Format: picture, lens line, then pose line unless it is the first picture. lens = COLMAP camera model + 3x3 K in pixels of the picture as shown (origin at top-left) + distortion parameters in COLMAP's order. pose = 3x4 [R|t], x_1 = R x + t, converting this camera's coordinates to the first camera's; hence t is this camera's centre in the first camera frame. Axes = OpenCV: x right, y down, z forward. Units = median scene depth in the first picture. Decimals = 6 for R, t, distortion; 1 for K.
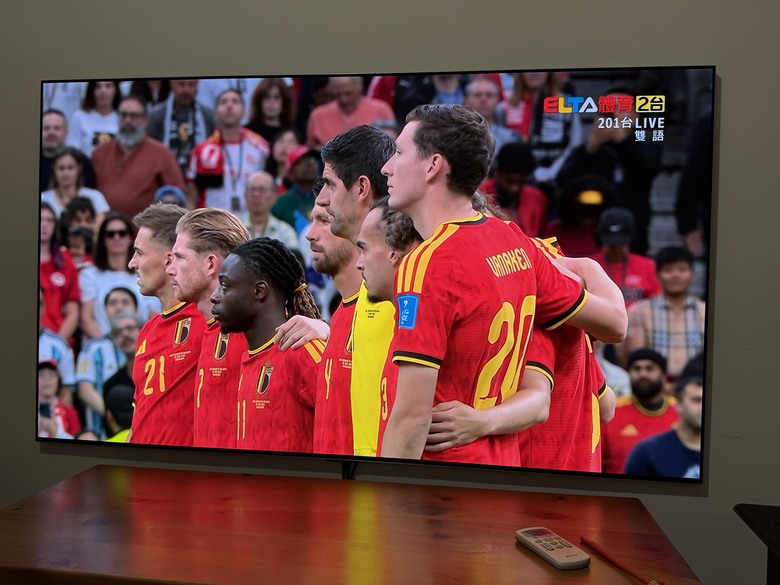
lens RADIAL K [[640.7, 0, 388.0], [0, 640.7, 295.2], [0, 0, 1]] dist [0.090850, -0.151581]
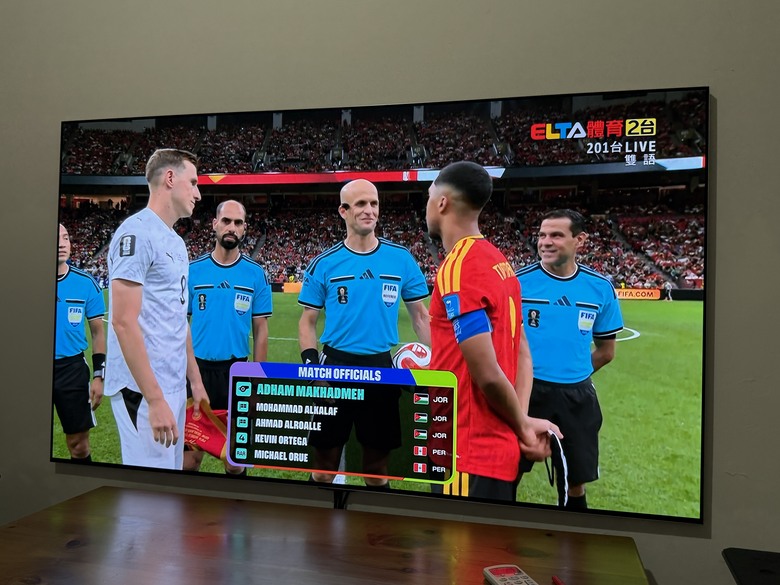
lens RADIAL K [[640.7, 0, 388.0], [0, 640.7, 295.2], [0, 0, 1]] dist [0.090850, -0.151581]
pose [[0.994661, -0.003359, -0.103145, 0.126853], [-0.000420, 0.999330, -0.036592, -0.007434], [0.103199, 0.036440, 0.993993, 0.003280]]
